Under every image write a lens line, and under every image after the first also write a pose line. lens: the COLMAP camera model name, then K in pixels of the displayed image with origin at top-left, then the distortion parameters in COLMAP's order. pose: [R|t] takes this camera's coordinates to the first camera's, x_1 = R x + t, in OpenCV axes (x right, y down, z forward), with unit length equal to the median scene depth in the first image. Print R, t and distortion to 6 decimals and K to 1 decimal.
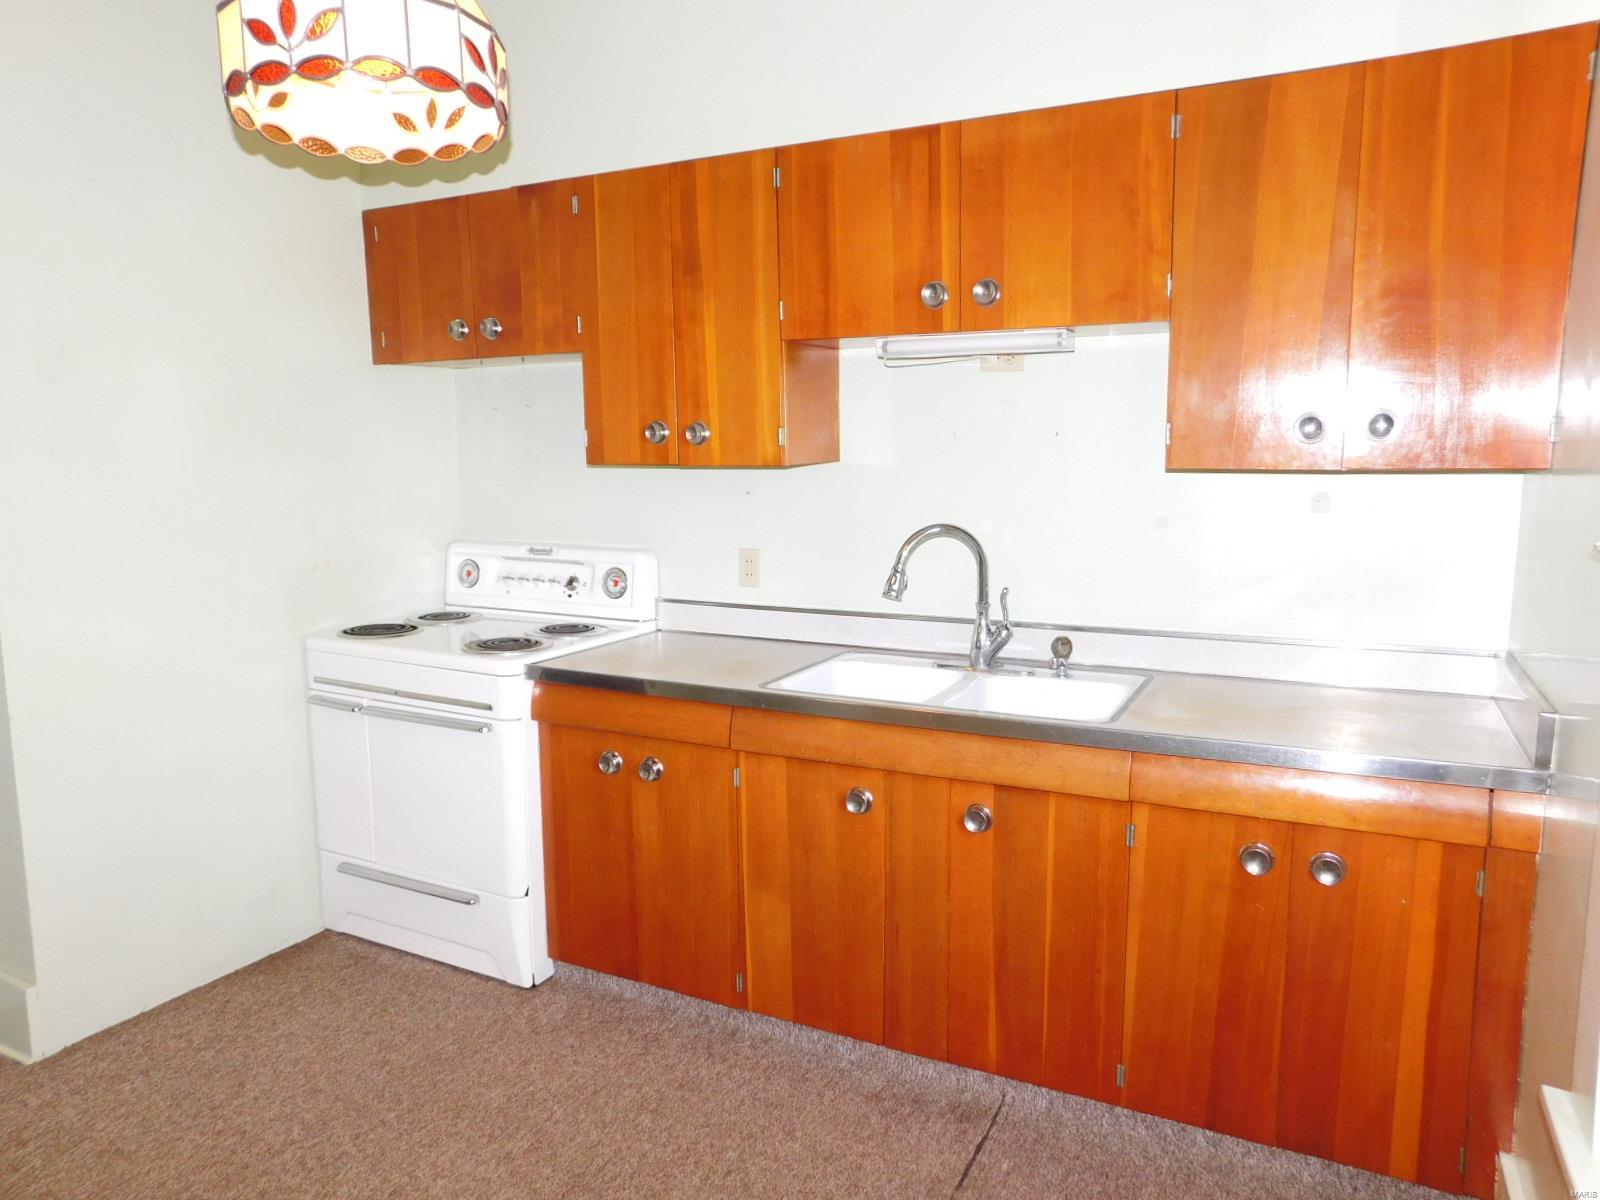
lens RADIAL K [[1053.5, 0, 803.3], [0, 1053.5, 603.6], [0, 0, 1]] dist [-0.036213, 0.000992]
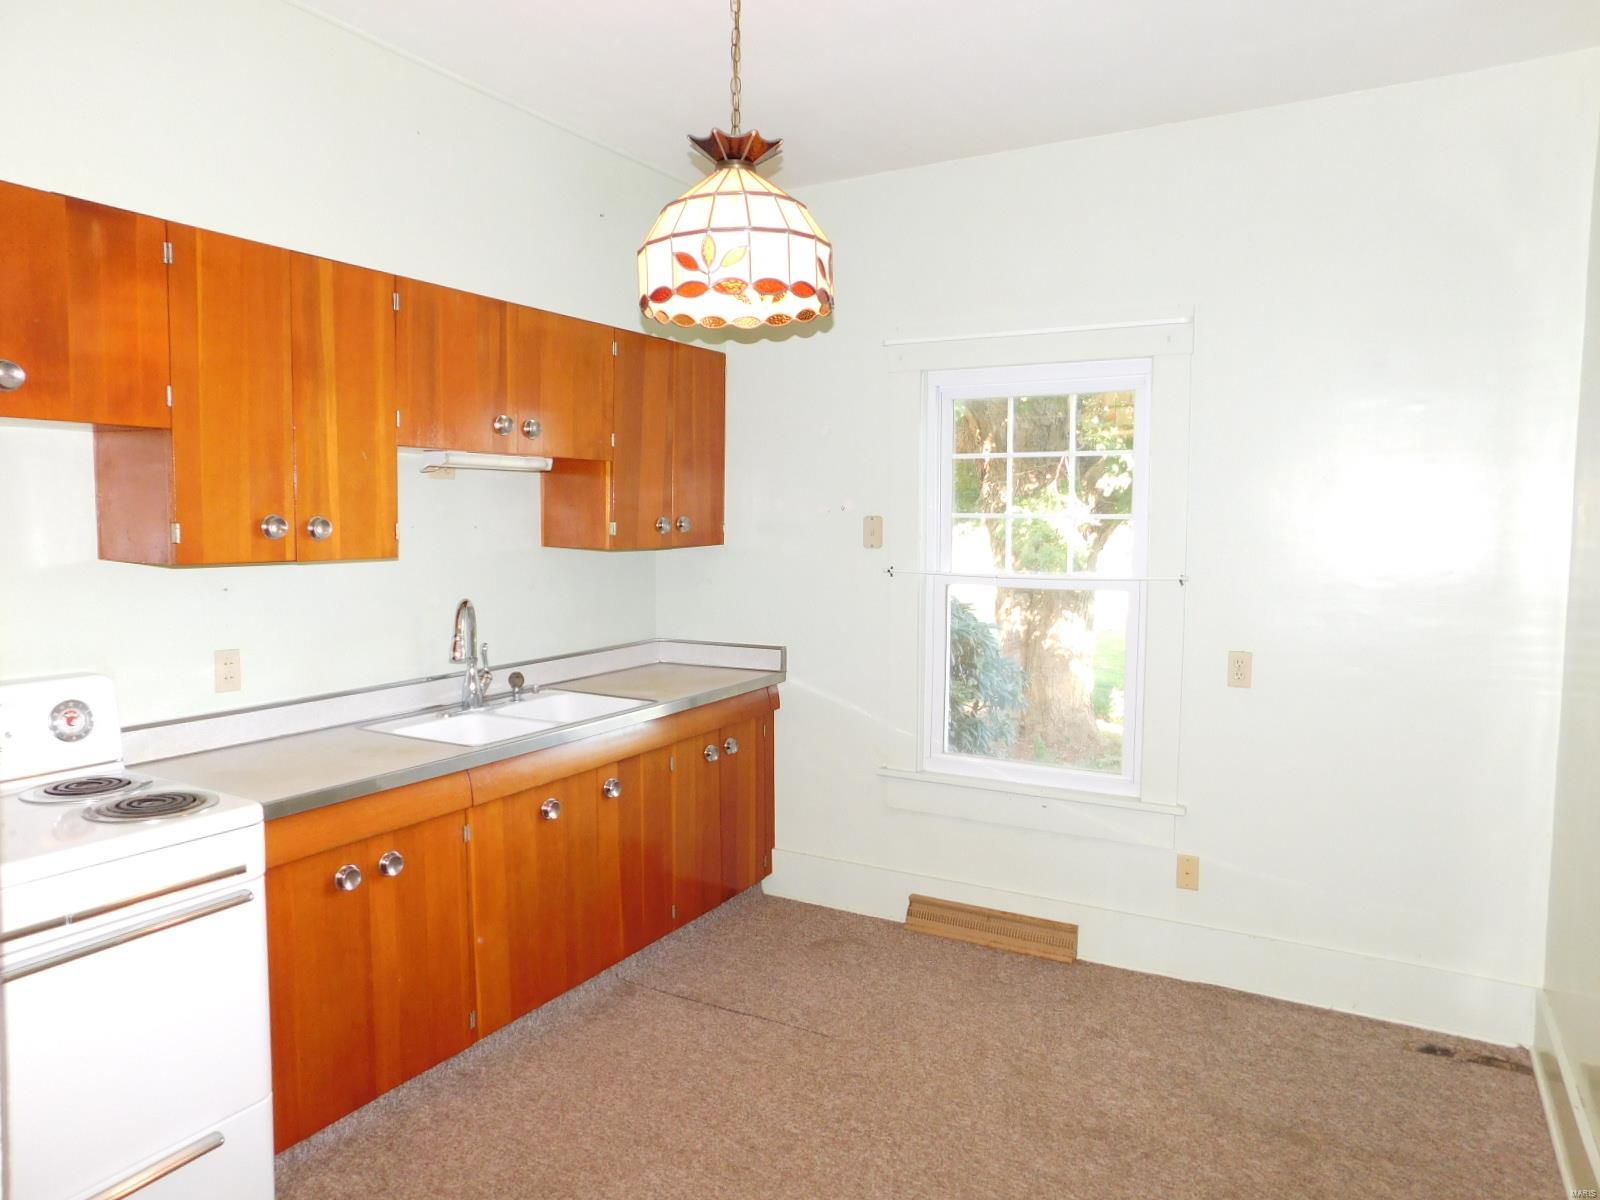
lens RADIAL K [[1053.5, 0, 803.3], [0, 1053.5, 603.6], [0, 0, 1]] dist [-0.036213, 0.000992]
pose [[0.051098, -0.080492, 0.995445, -1.080746], [0.132267, 0.988512, 0.073142, -0.106517], [-0.989896, 0.127927, 0.061158, 0.516018]]
